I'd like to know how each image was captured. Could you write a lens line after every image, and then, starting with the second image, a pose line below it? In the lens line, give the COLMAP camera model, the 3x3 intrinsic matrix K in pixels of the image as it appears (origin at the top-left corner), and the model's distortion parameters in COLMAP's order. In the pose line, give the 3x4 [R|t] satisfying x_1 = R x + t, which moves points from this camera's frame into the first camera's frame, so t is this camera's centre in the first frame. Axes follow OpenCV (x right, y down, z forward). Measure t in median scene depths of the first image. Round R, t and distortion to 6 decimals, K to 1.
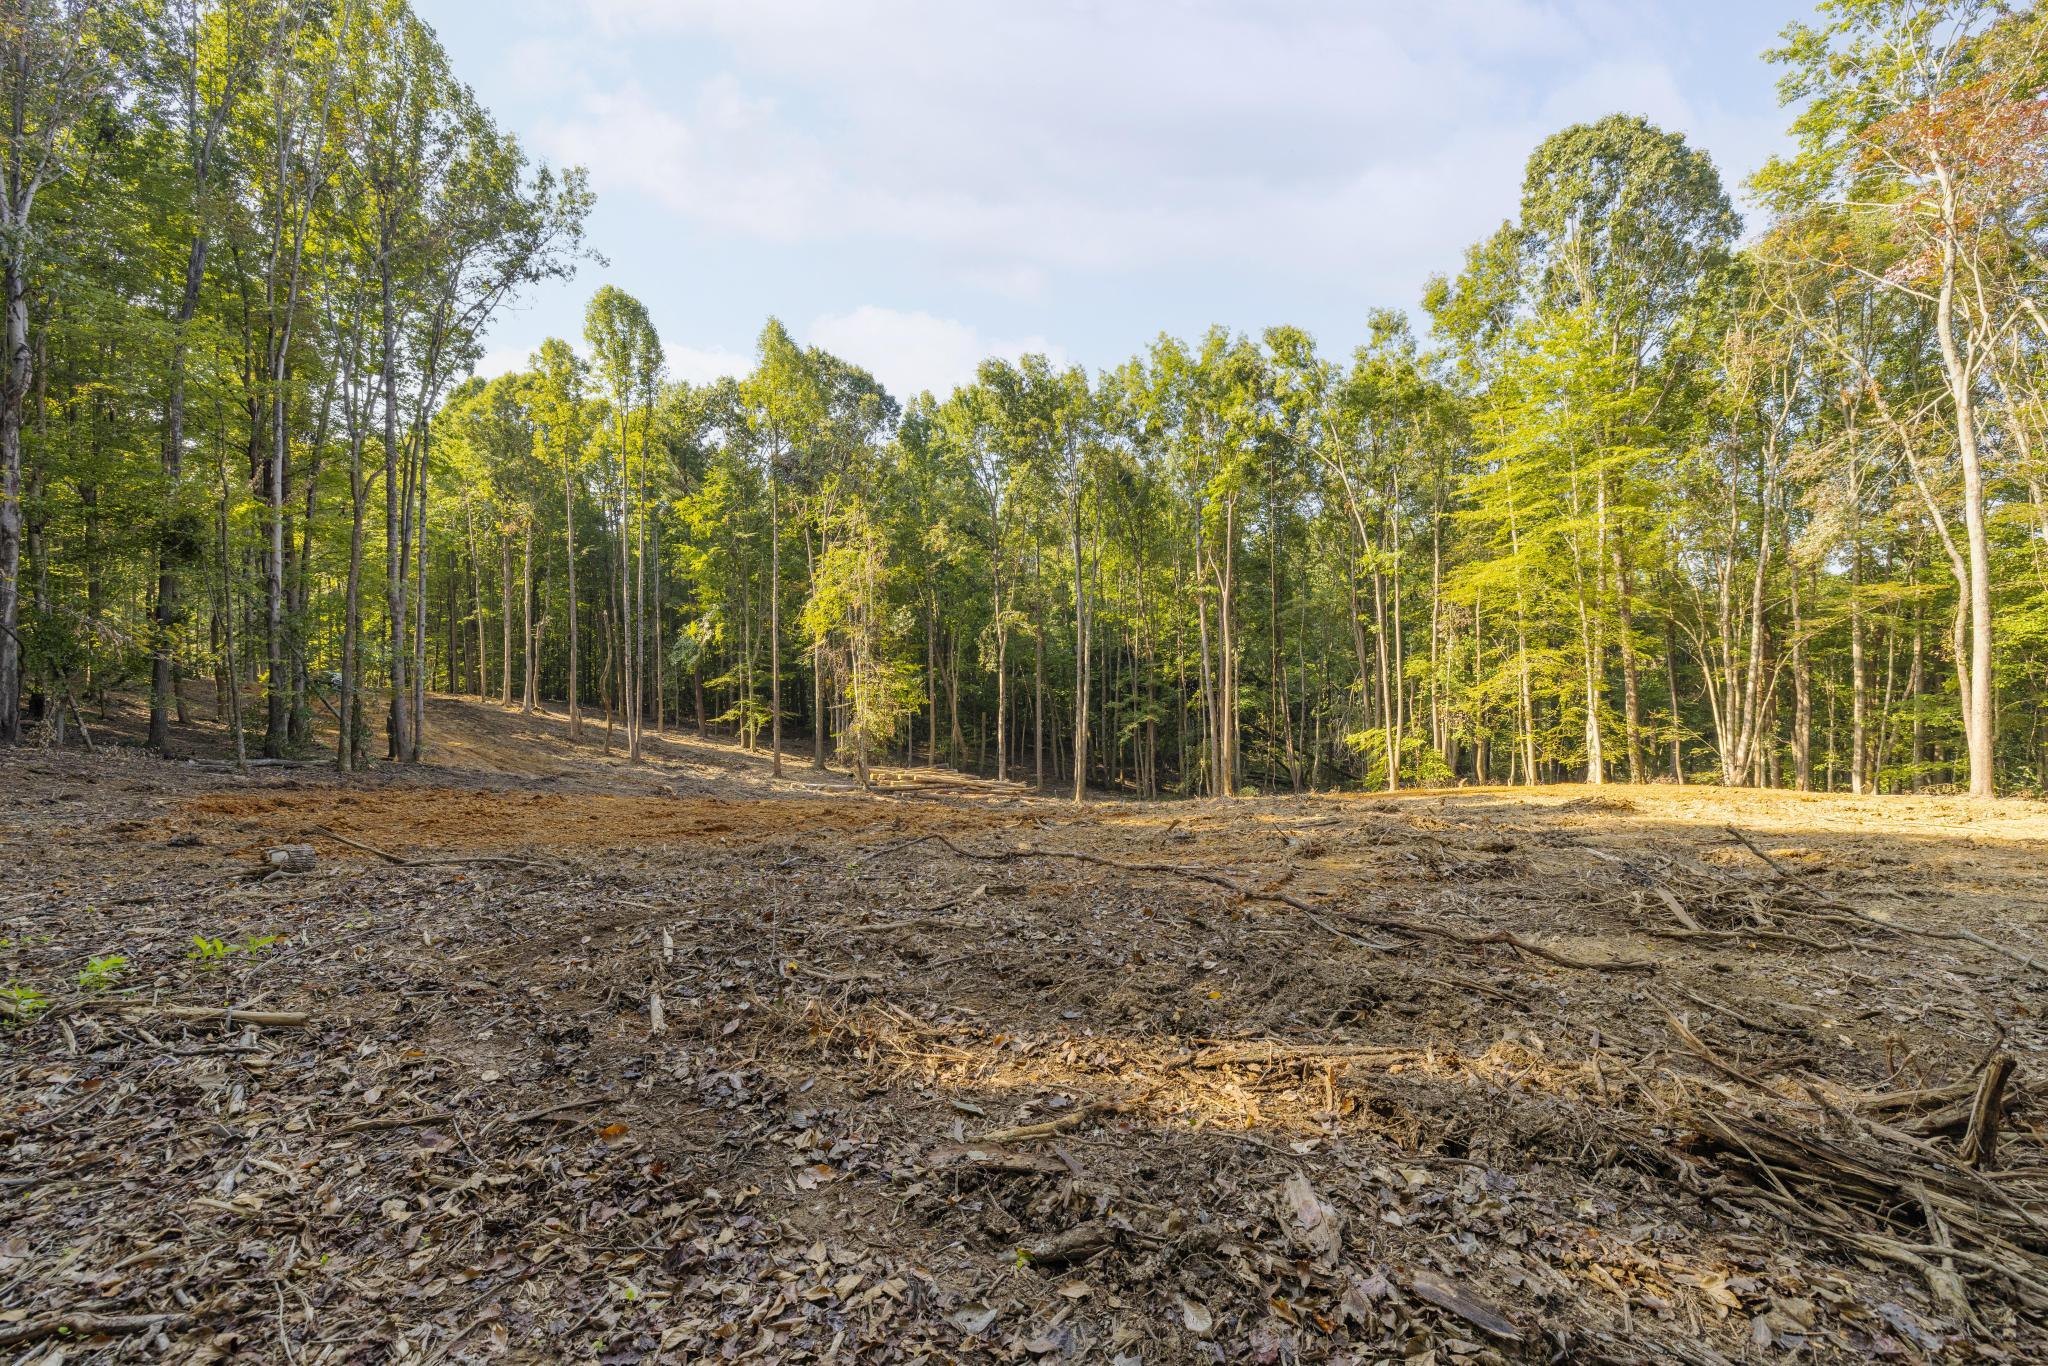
lens RADIAL K [[858.3, 0, 1024.0], [0, 858.3, 683.0], [0, 0, 1]] dist [0.000576, 0.001442]
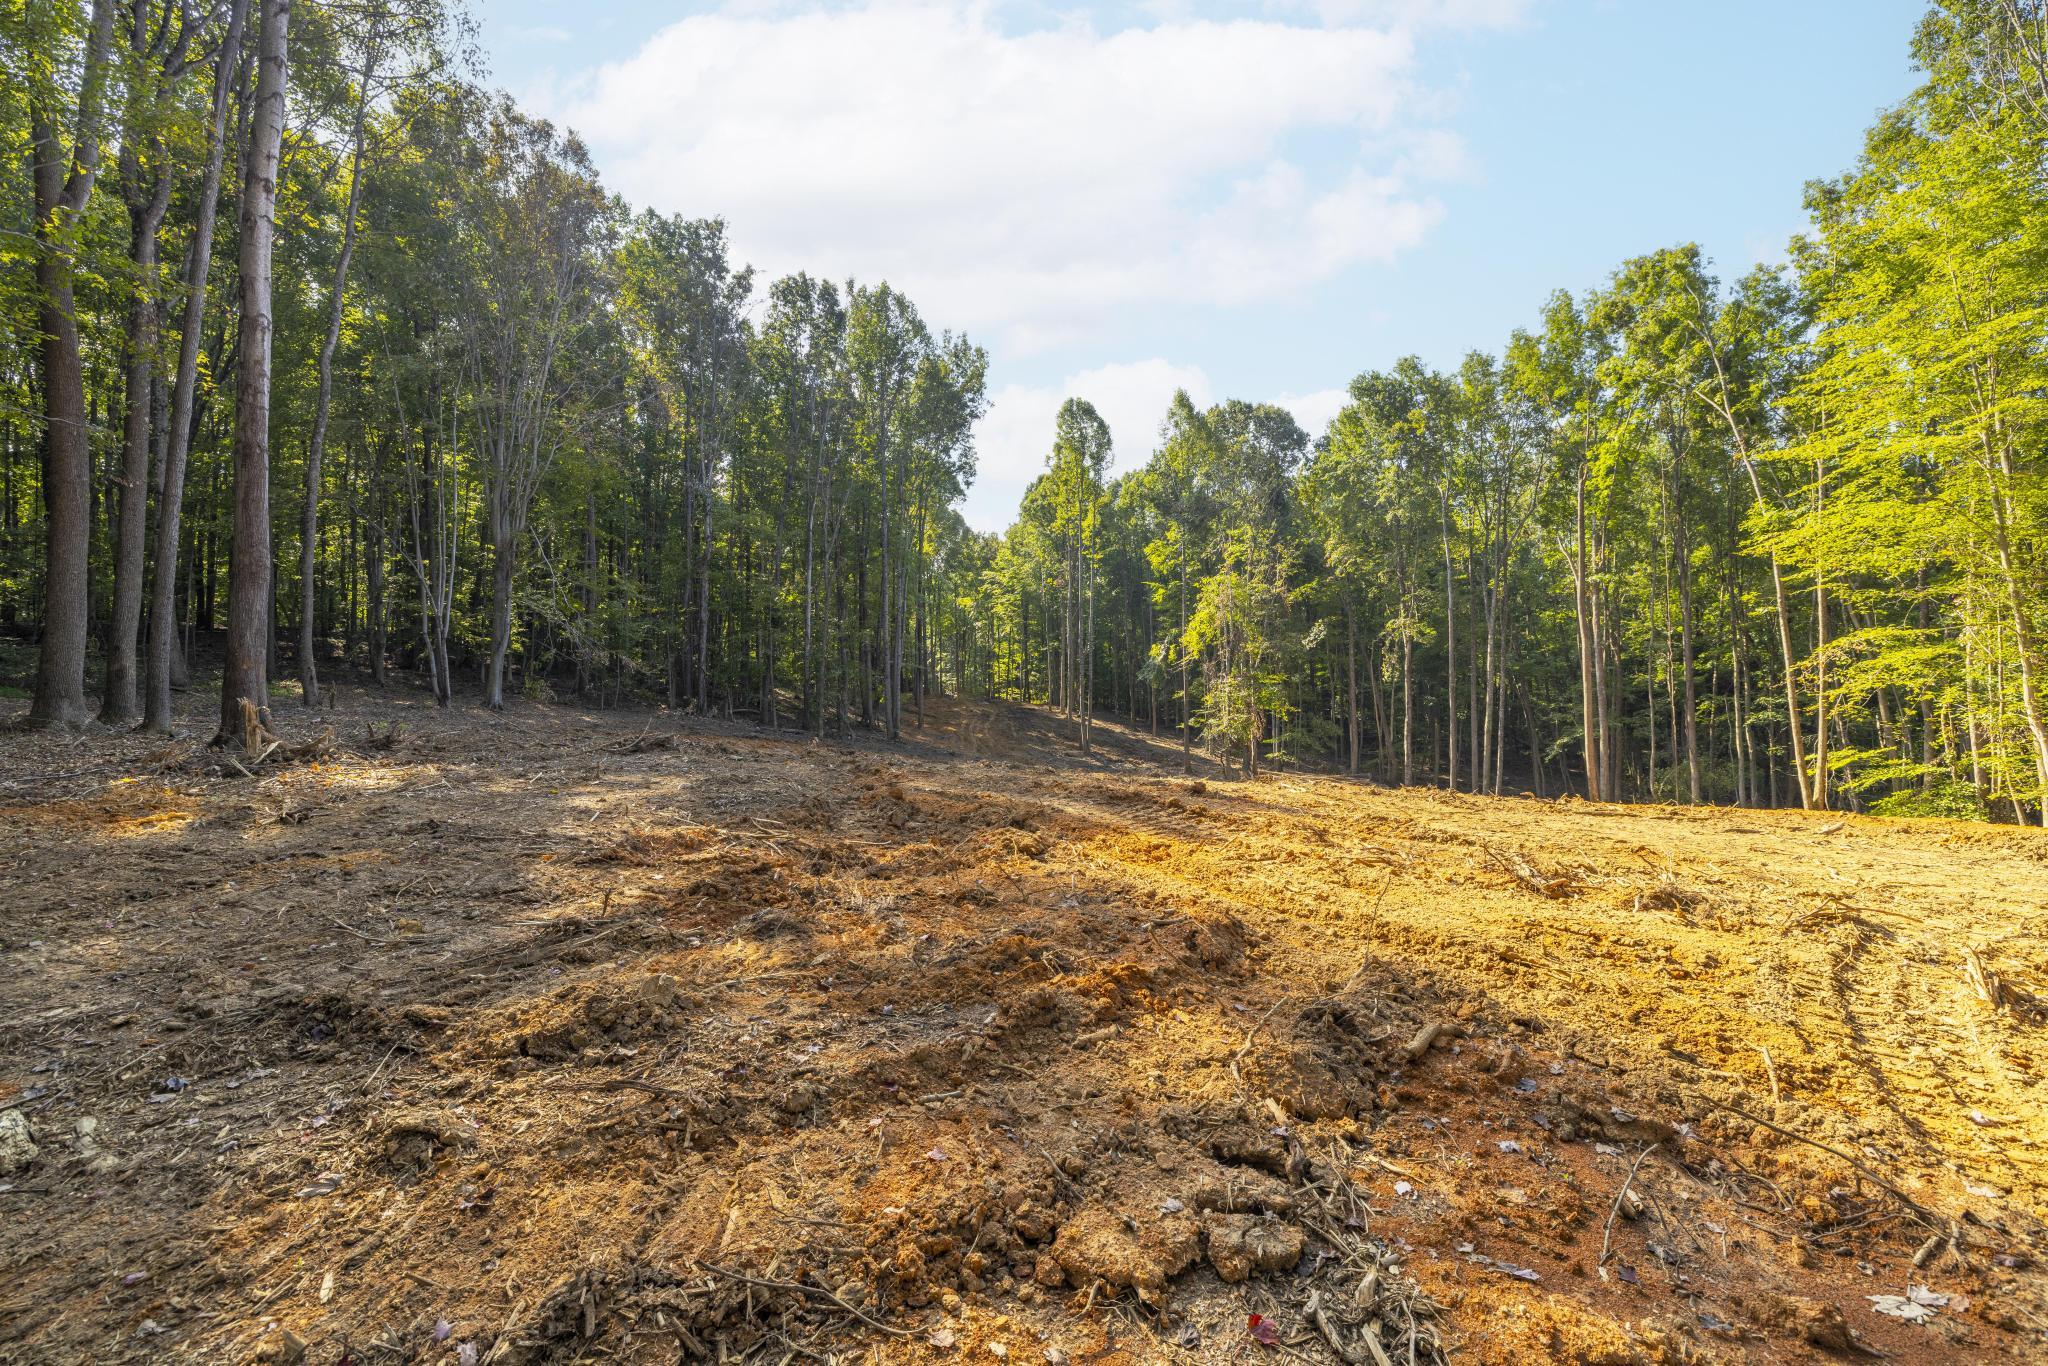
lens RADIAL K [[858.3, 0, 1024.0], [0, 858.3, 683.0], [0, 0, 1]] dist [0.000576, 0.001442]
pose [[0.727518, -0.020002, -0.685797, 0.371182], [-0.002542, 0.999489, -0.031848, 0.026831], [0.686084, 0.024913, 0.727095, -0.018196]]
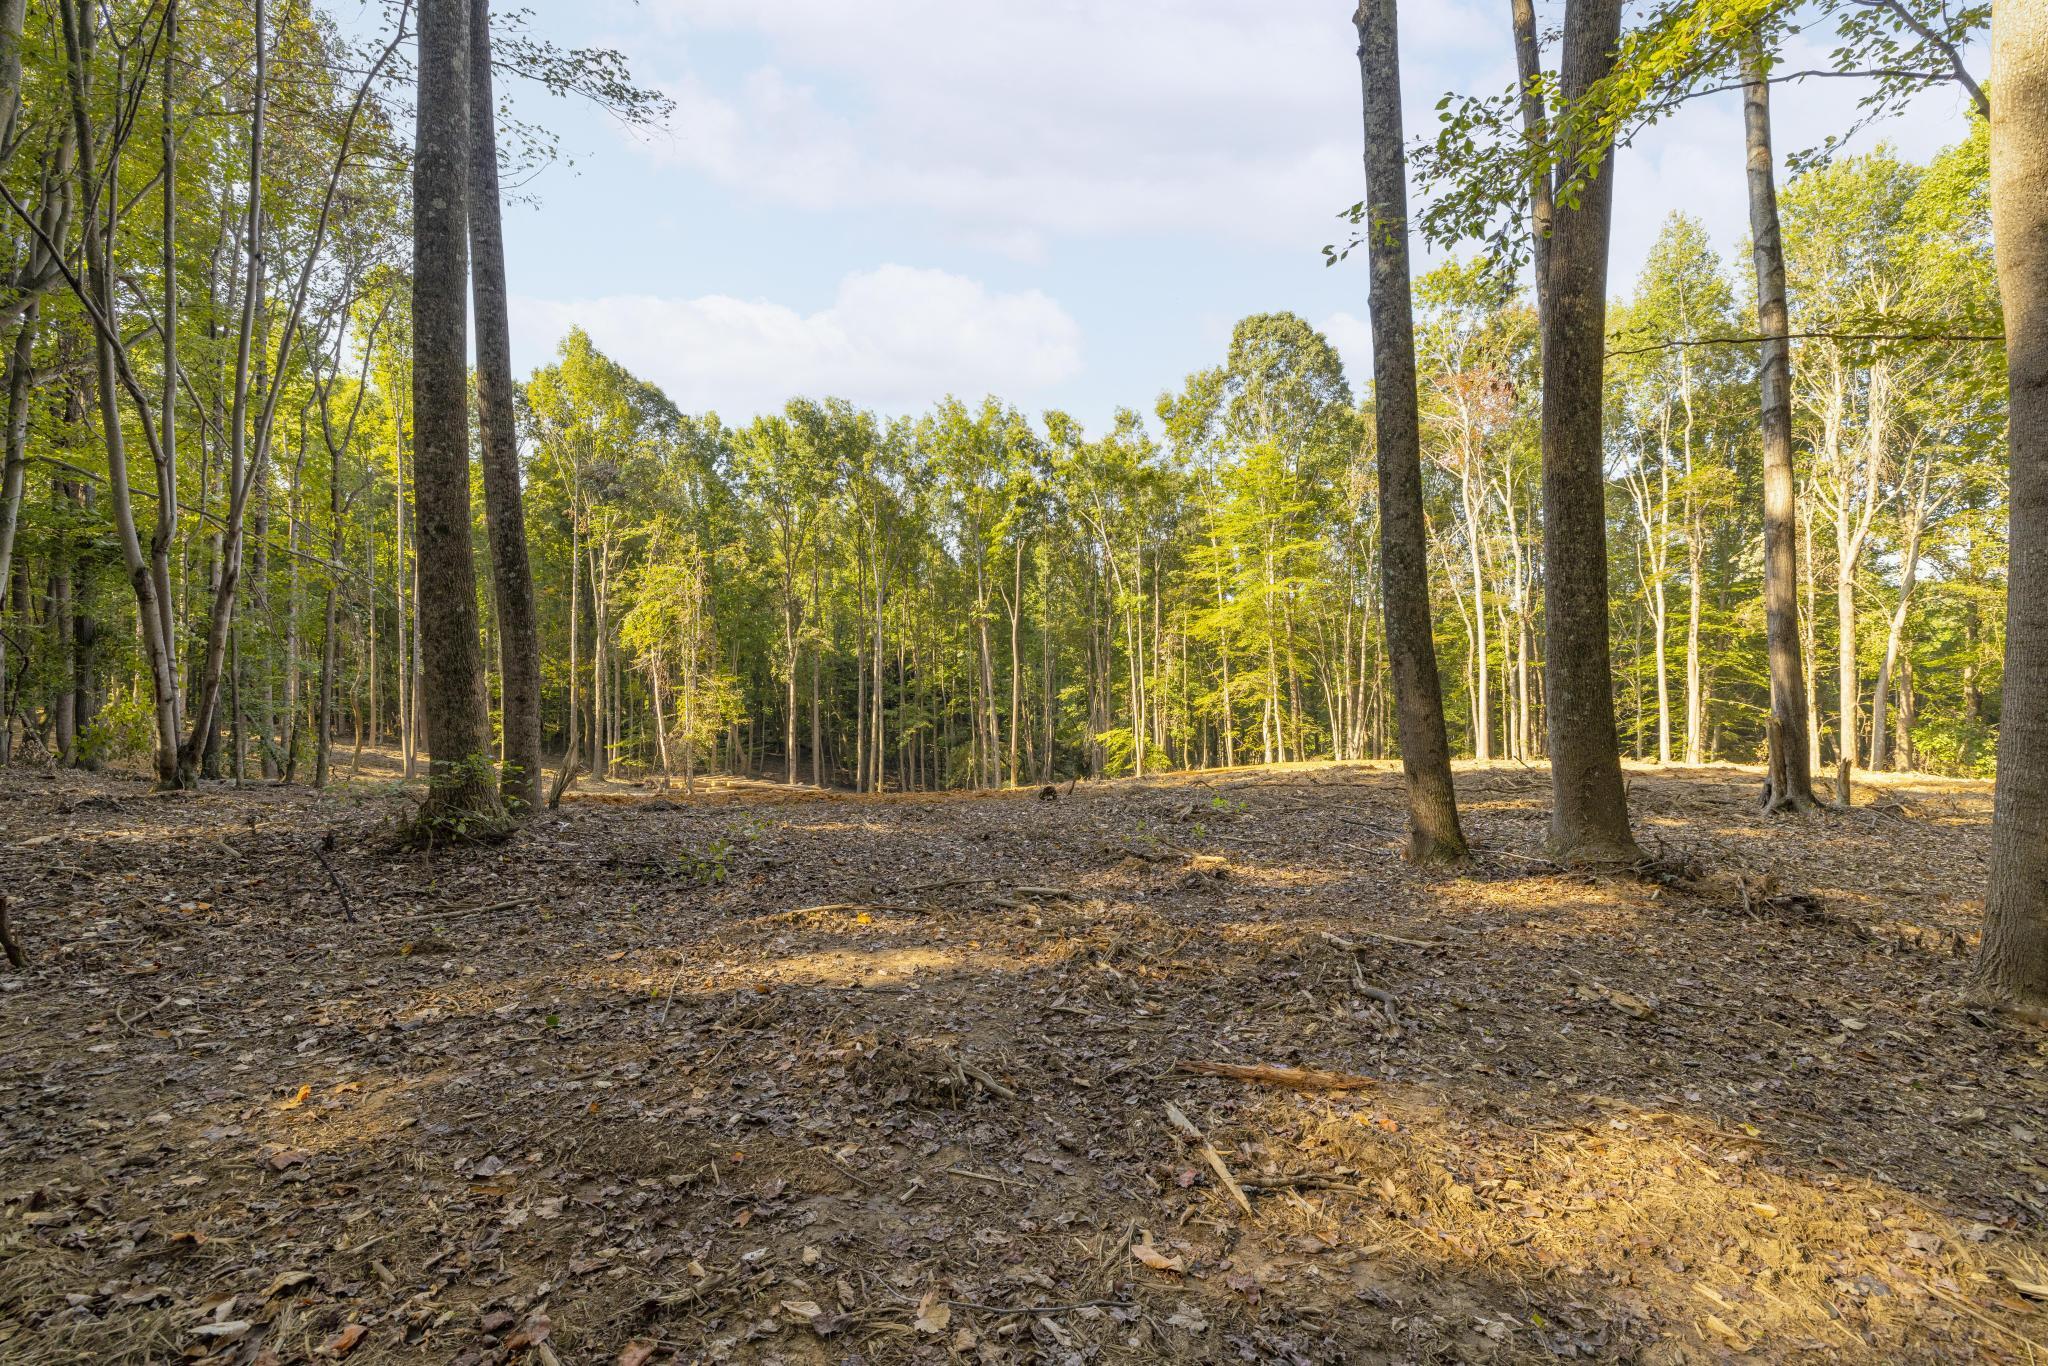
lens RADIAL K [[851.2, 0, 1024.0], [0, 851.2, 683.0], [0, 0, 1]] dist [-0.000739, 0.000534]
pose [[0.911797, 0.000304, 0.410641, -0.226787], [0.001249, 0.999993, -0.003514, -0.010532], [-0.410639, 0.003717, 0.911790, -0.103925]]
